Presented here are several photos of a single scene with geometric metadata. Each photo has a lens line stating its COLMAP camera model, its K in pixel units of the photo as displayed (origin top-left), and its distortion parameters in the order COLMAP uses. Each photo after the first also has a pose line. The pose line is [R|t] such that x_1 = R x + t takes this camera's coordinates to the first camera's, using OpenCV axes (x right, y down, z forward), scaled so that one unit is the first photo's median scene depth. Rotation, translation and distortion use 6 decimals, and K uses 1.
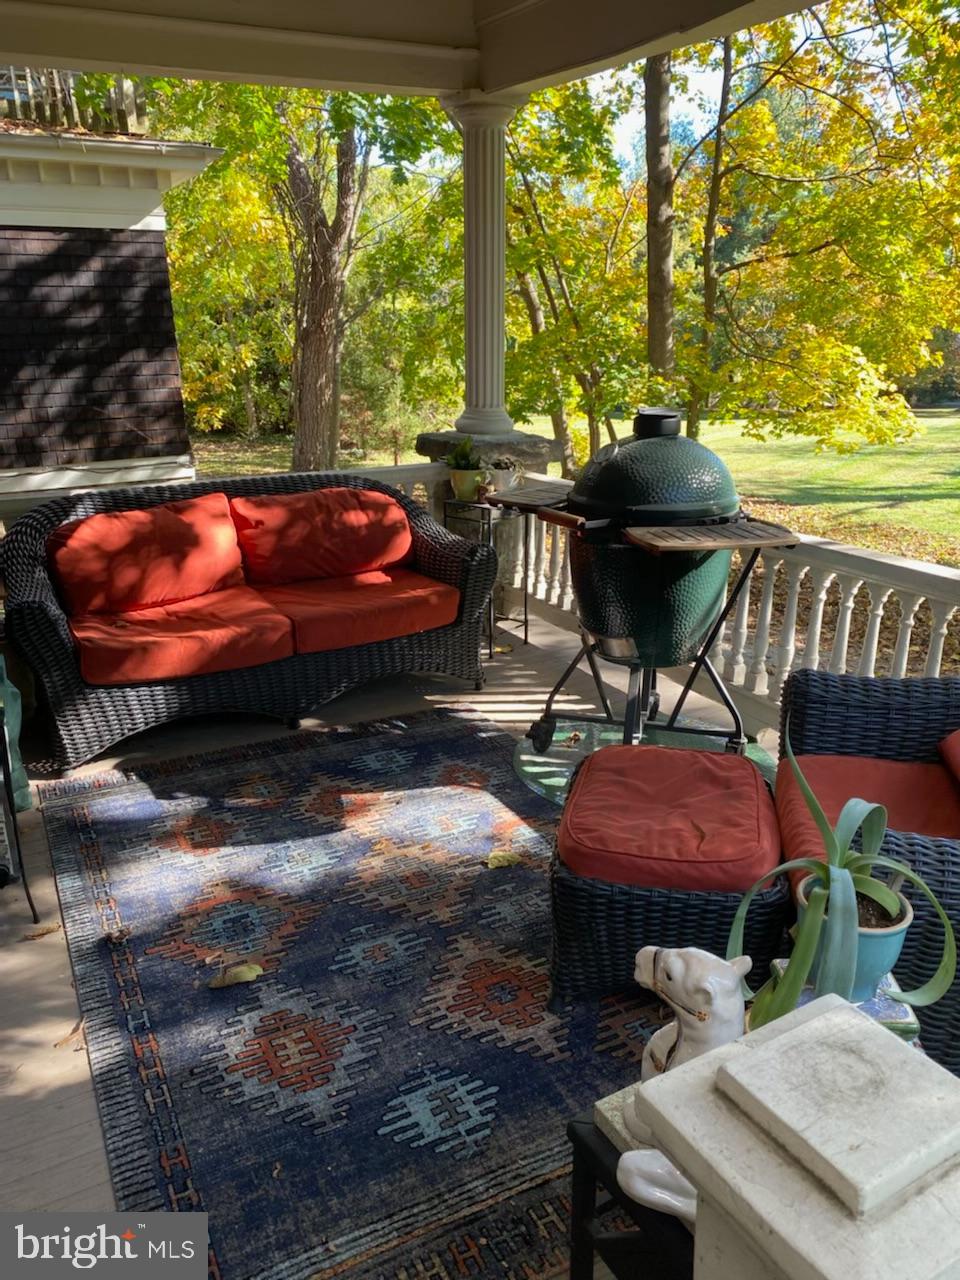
lens RADIAL K [[977.9, 0, 480.0], [0, 977.9, 640.0], [0, 0, 1]] dist [0.002603, -0.003338]
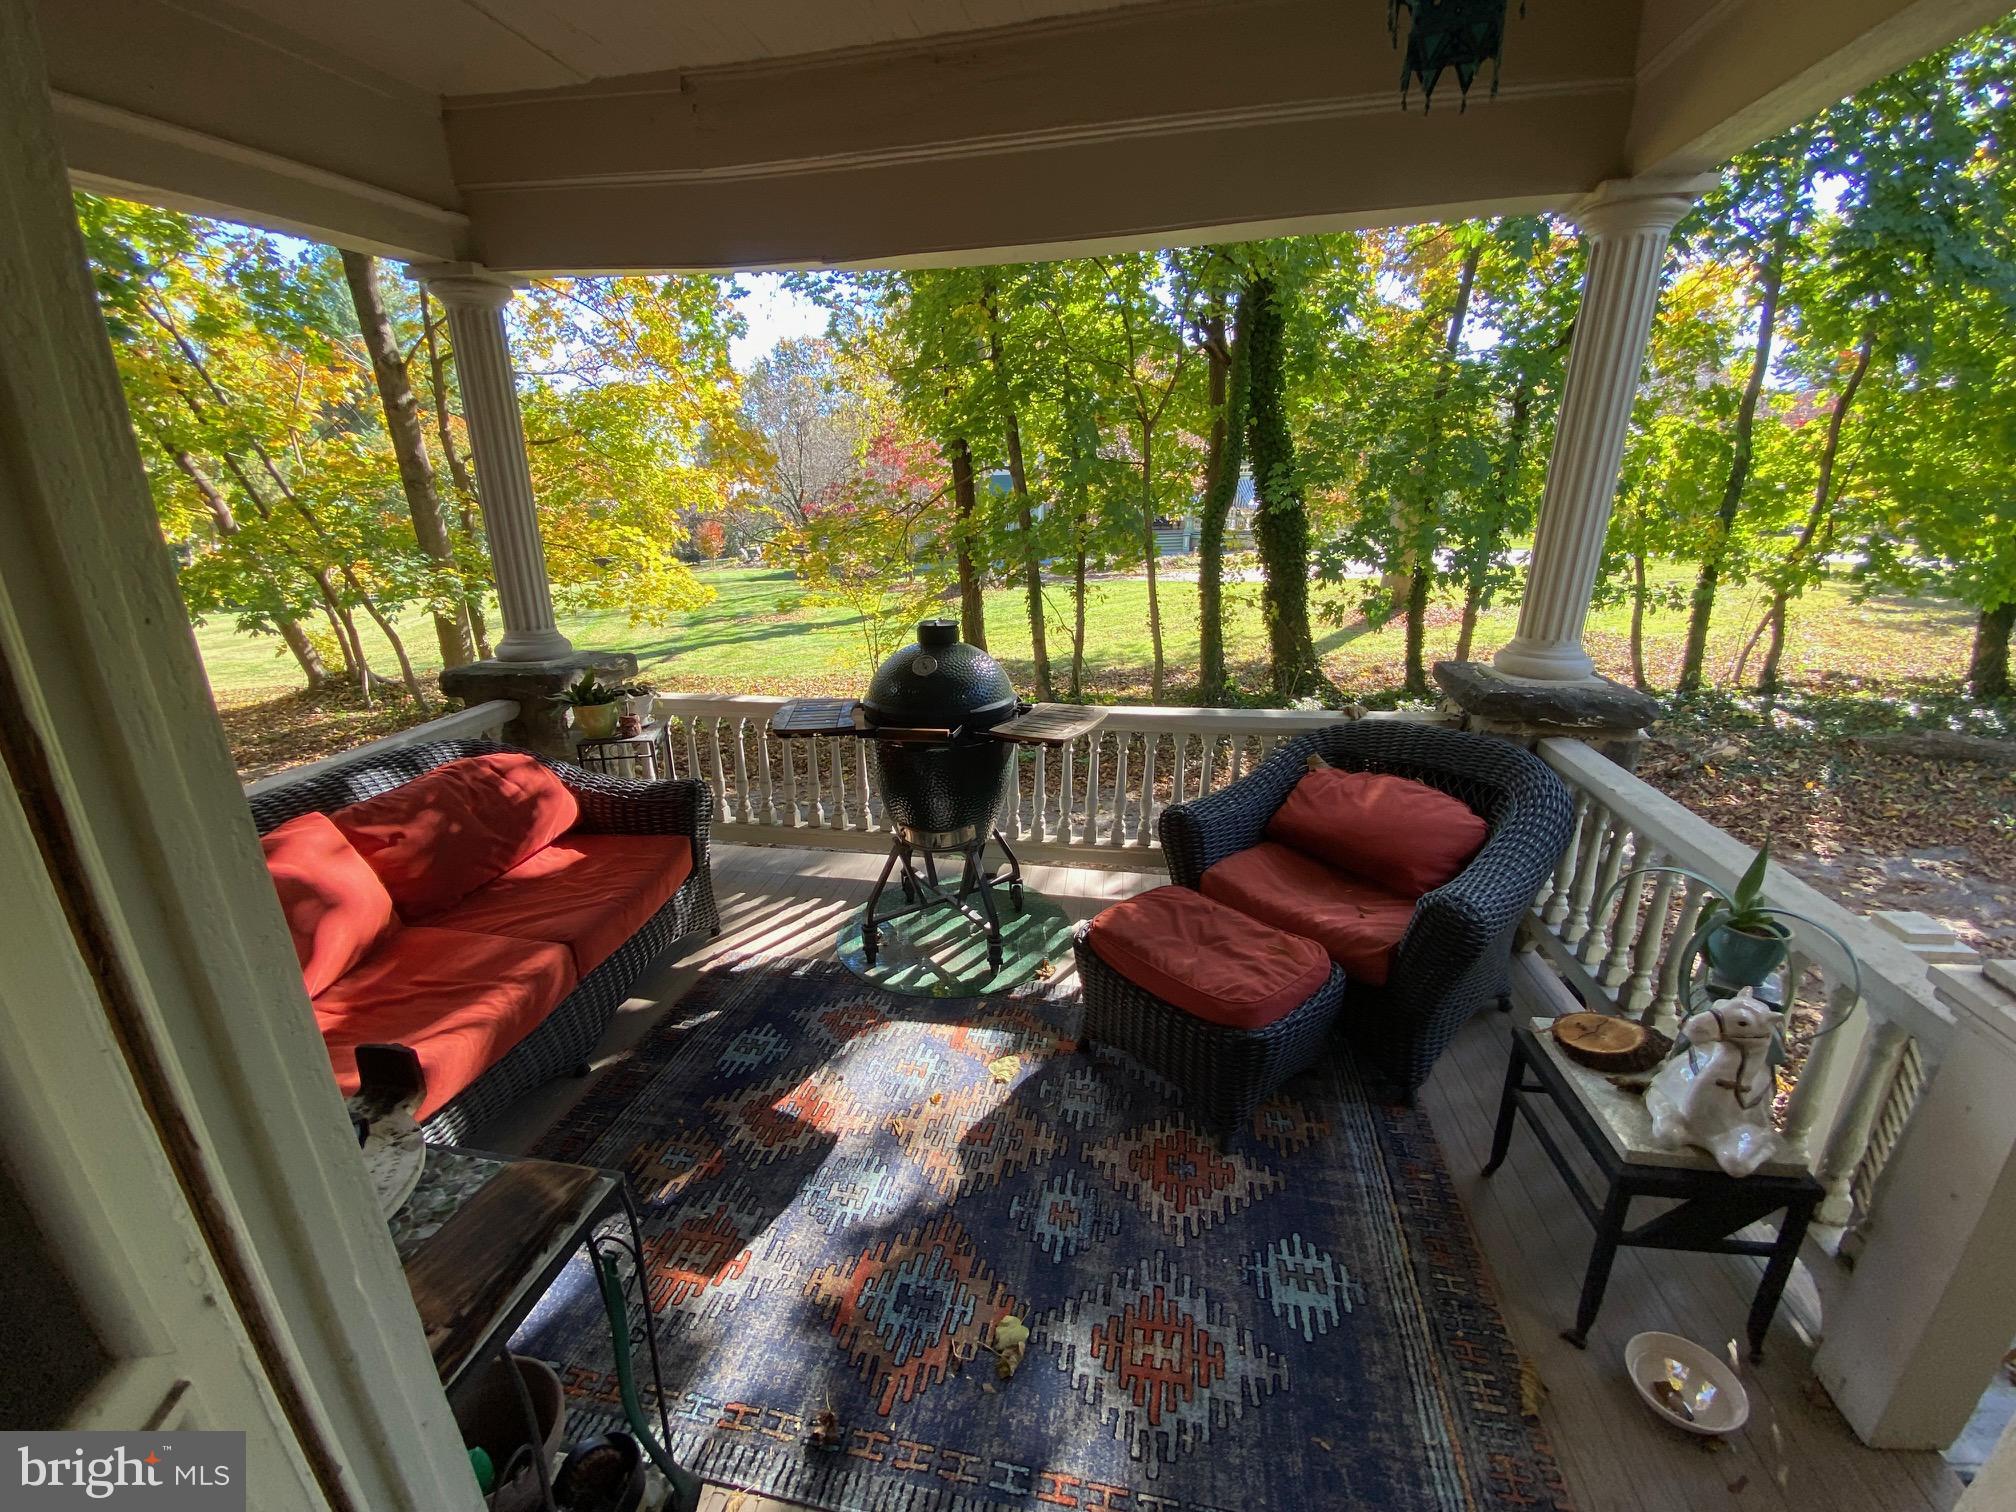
lens RADIAL K [[822.6, 0, 990.4], [0, 822.6, 766.0], [0, 0, 1]] dist [0.031508, -0.030975]
pose [[0.631961, -0.255211, 0.731774, -0.434459], [0.253118, 0.960413, 0.116357, -0.150821], [-0.732500, 0.111692, 0.671542, 0.308851]]
